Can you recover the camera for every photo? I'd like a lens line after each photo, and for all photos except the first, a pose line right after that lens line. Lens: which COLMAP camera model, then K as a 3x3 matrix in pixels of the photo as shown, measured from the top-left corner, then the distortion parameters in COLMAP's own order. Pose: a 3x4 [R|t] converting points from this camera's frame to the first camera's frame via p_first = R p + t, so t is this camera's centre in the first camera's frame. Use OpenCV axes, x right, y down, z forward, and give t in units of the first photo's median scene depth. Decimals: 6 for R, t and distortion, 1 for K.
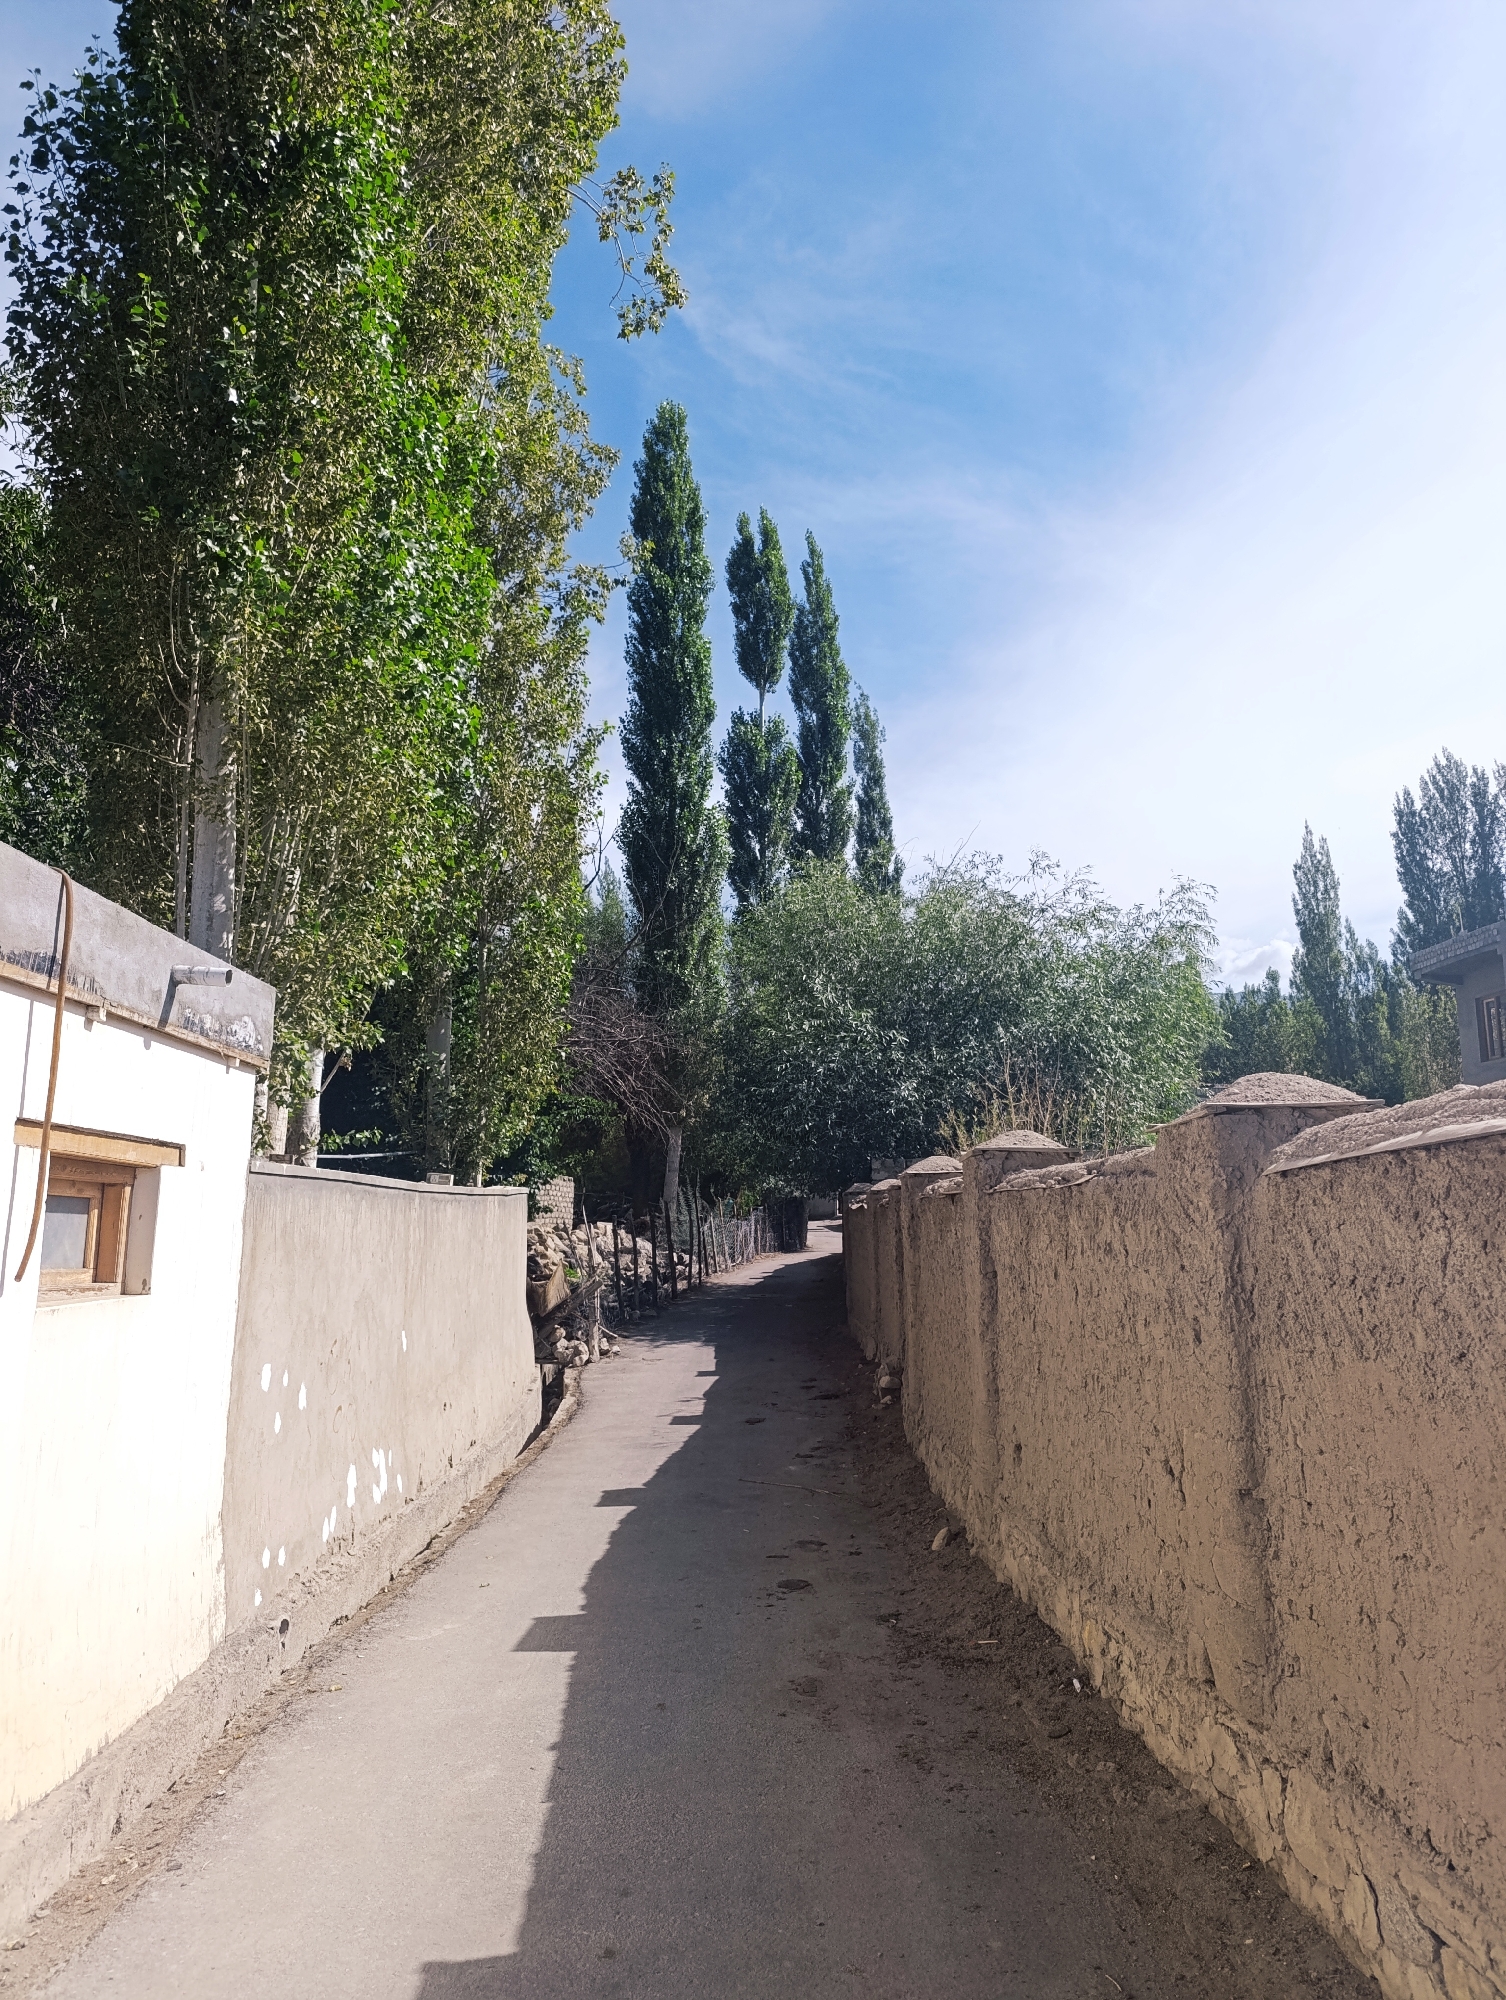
lens RADIAL K [[1324.0, 0, 753.0], [0, 1324.0, 1000.0], [0, 0, 1]] dist [-0.101337, -0.000037]
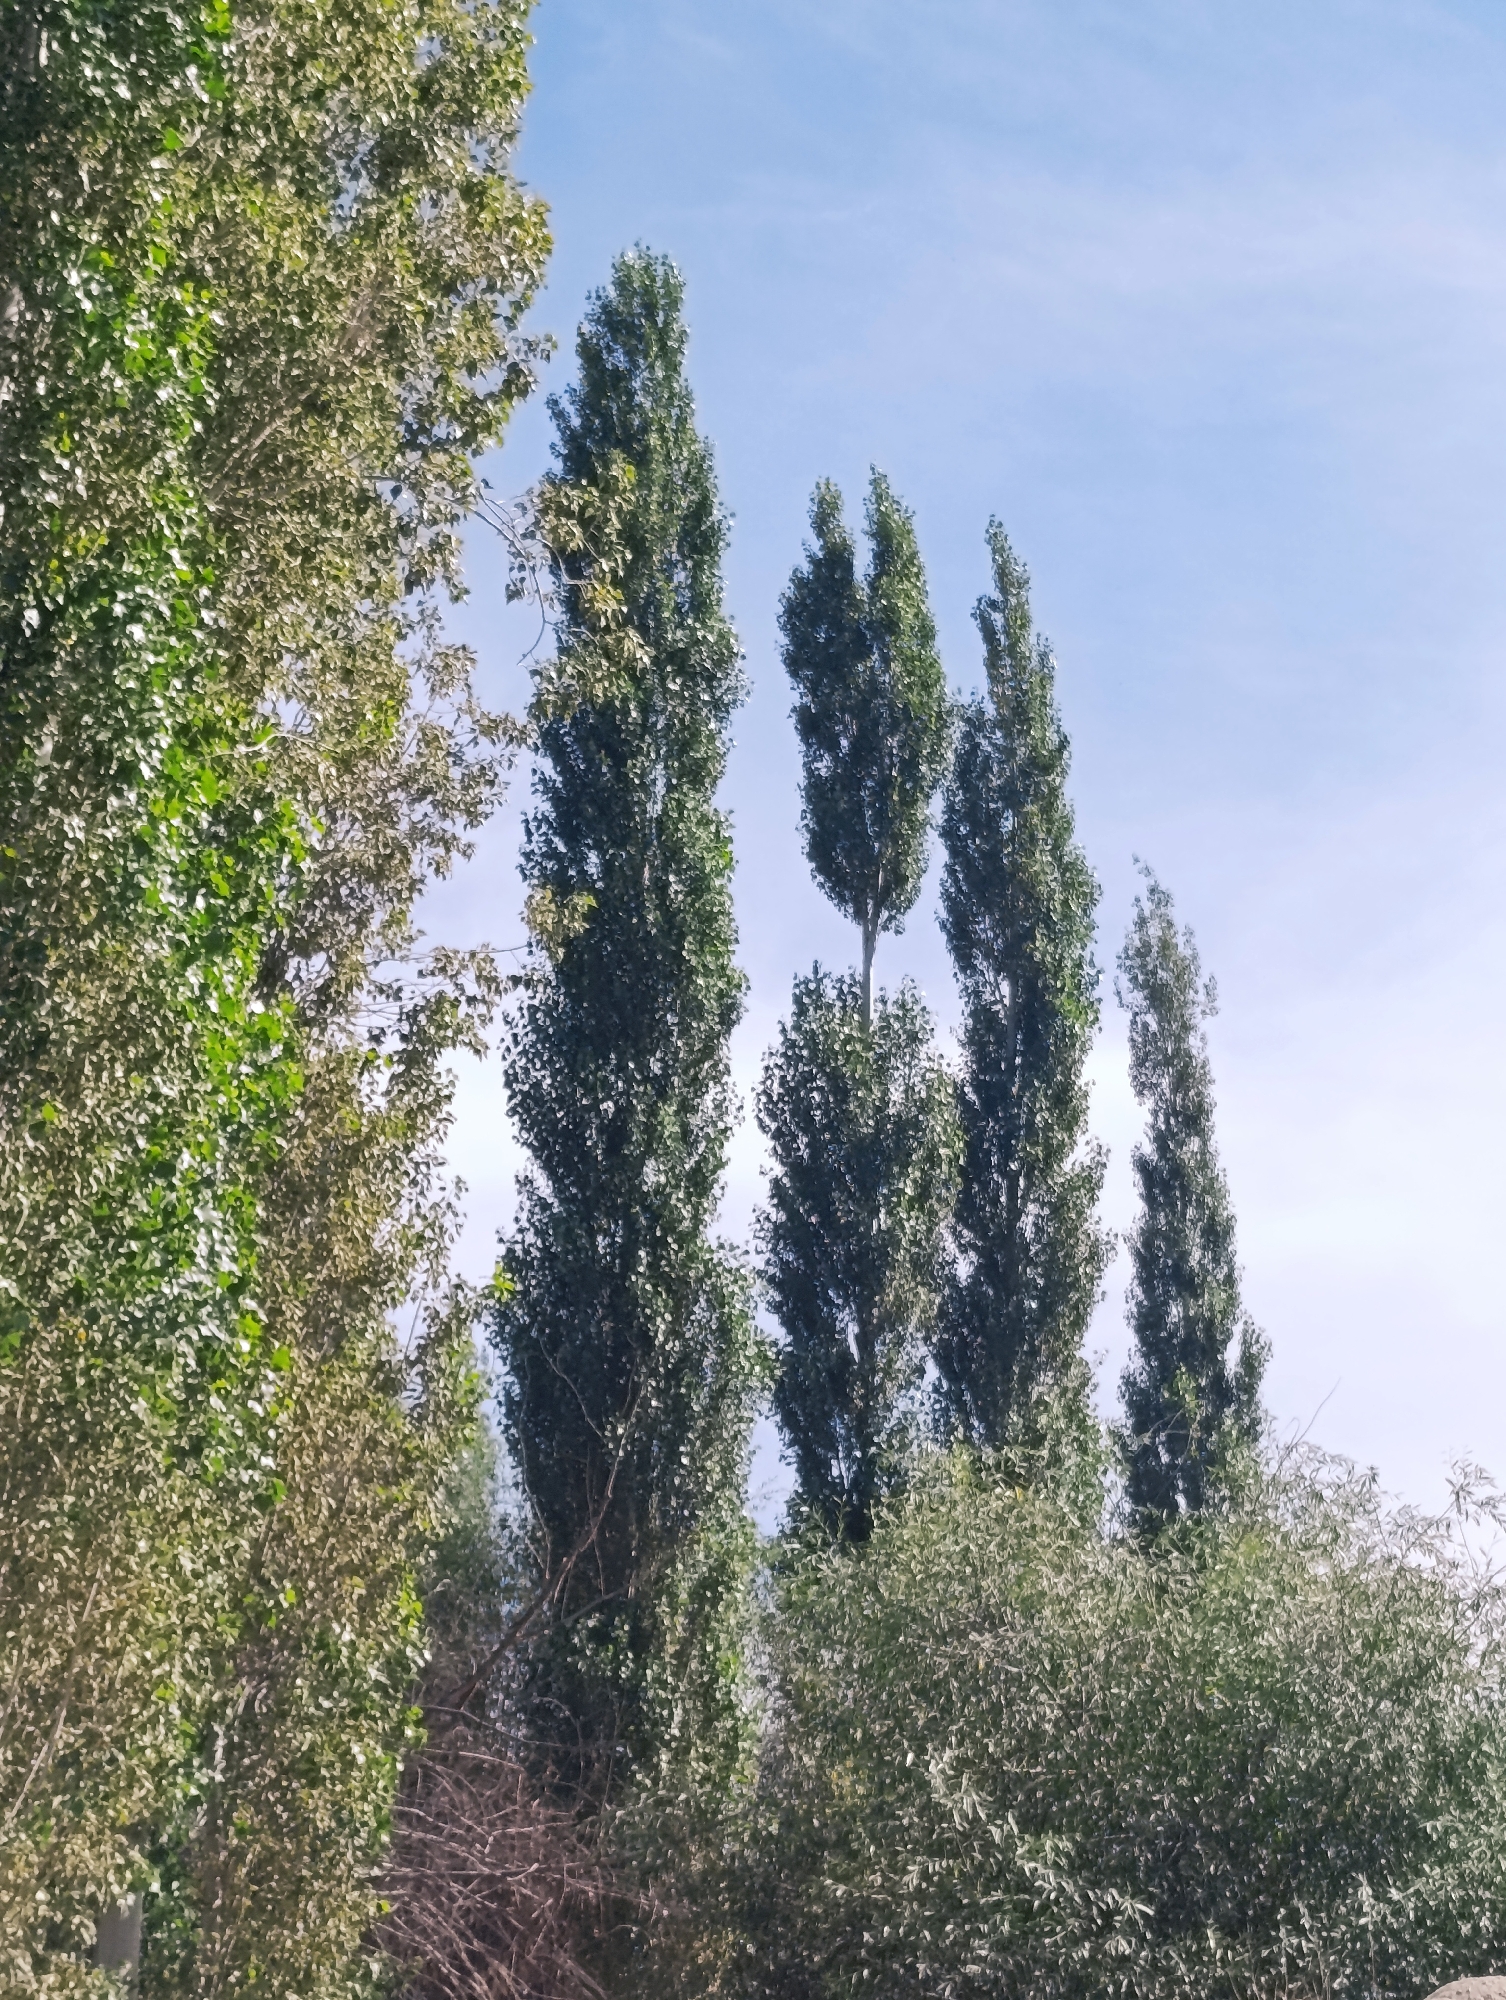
lens RADIAL K [[3900.4, 0, 753.0], [0, 3900.4, 1000.0], [0, 0, 1]] dist [0.117114, -0.213475]
pose [[0.999389, 0.014276, -0.031896, 0.009715], [-0.019531, 0.985065, -0.171070, -0.016987], [0.028978, 0.171588, 0.984742, -0.132440]]
